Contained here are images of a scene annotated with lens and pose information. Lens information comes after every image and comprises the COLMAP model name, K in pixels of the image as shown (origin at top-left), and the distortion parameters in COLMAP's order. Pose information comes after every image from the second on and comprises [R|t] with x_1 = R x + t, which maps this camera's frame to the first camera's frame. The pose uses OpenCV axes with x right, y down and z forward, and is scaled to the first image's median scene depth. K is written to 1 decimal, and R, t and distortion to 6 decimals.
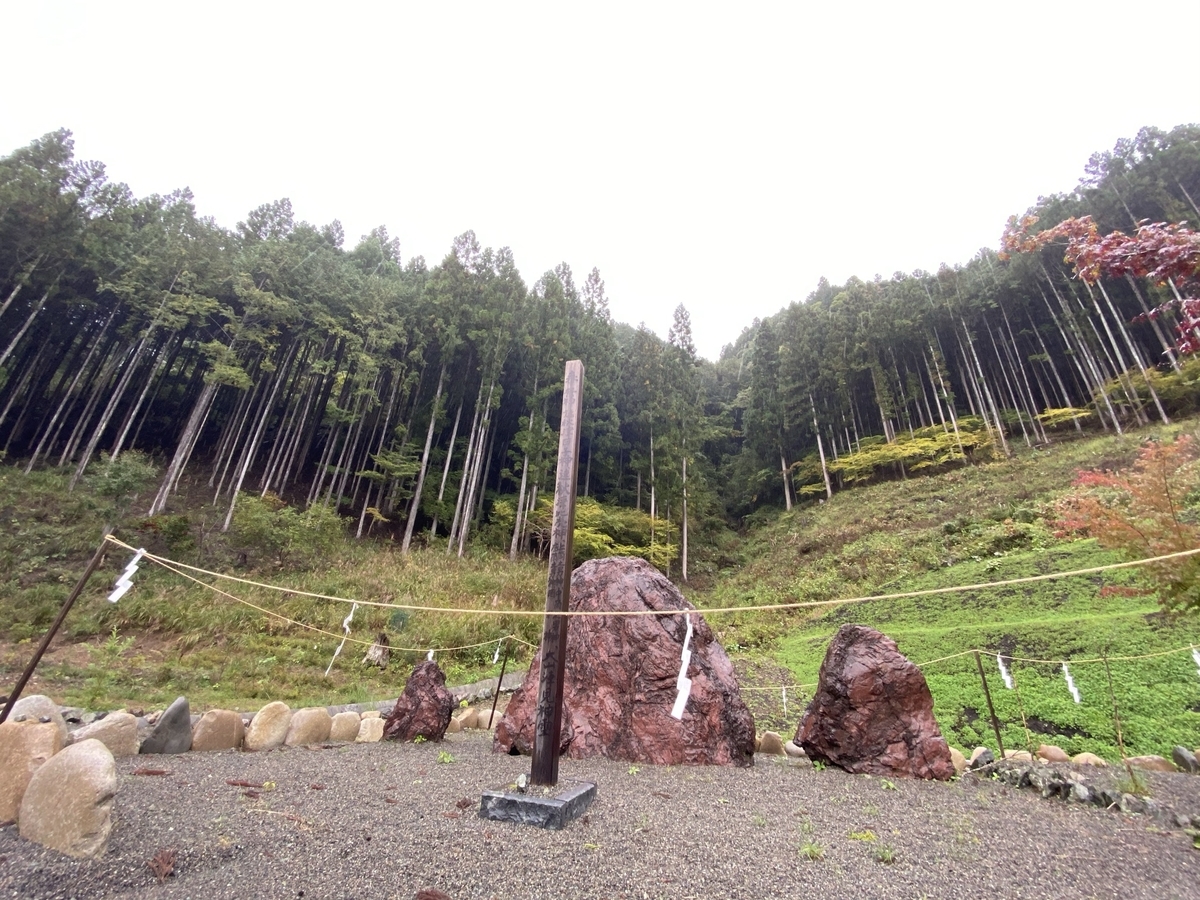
lens RADIAL K [[490.7, 0, 600.0], [0, 490.7, 450.0], [0, 0, 1]] dist [0.027808, -0.023218]
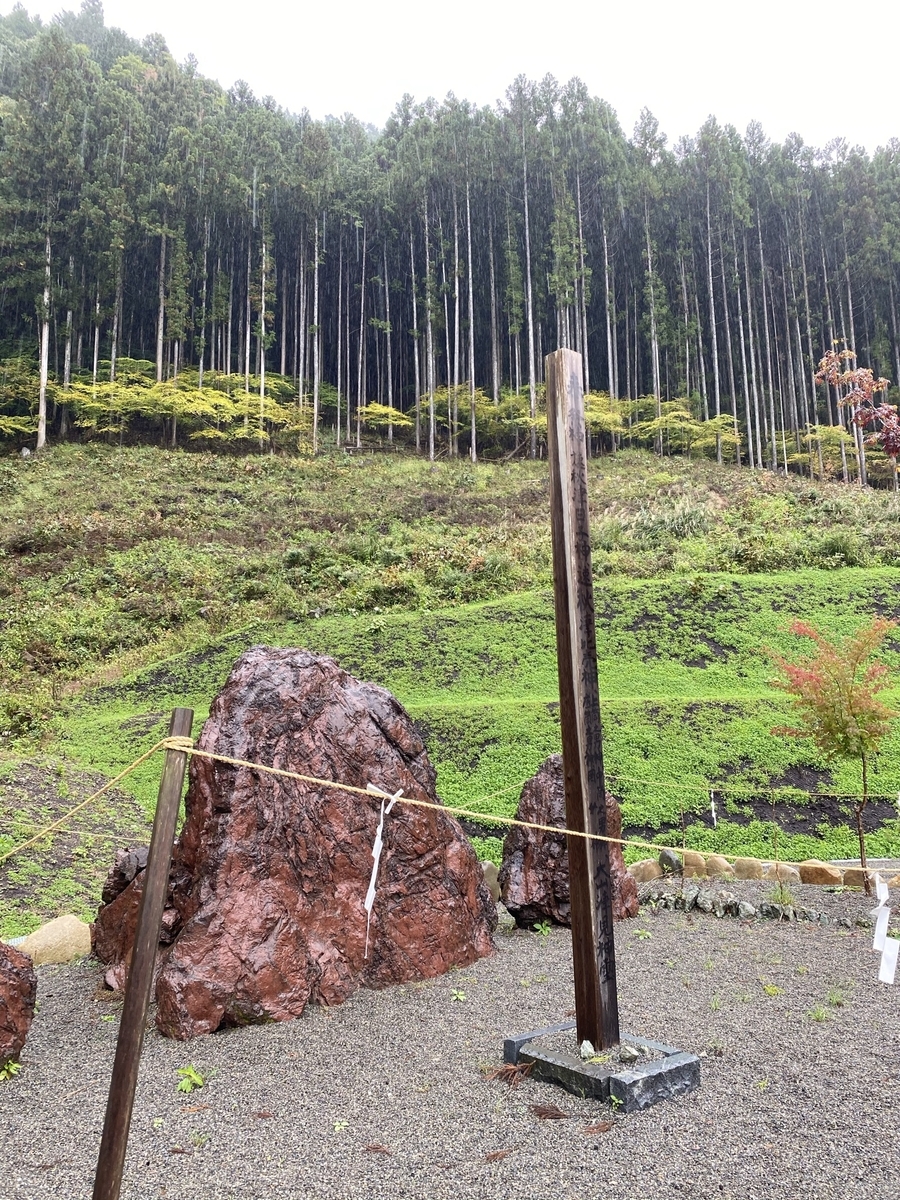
lens RADIAL K [[926.5, 0, 450.0], [0, 926.5, 600.0], [0, 0, 1]] dist [0.057454, -0.057399]
pose [[0.560213, 0.079071, 0.824566, -0.221441], [-0.304519, 0.945388, 0.116234, -0.001023], [-0.770344, -0.316212, 0.553698, 0.101701]]
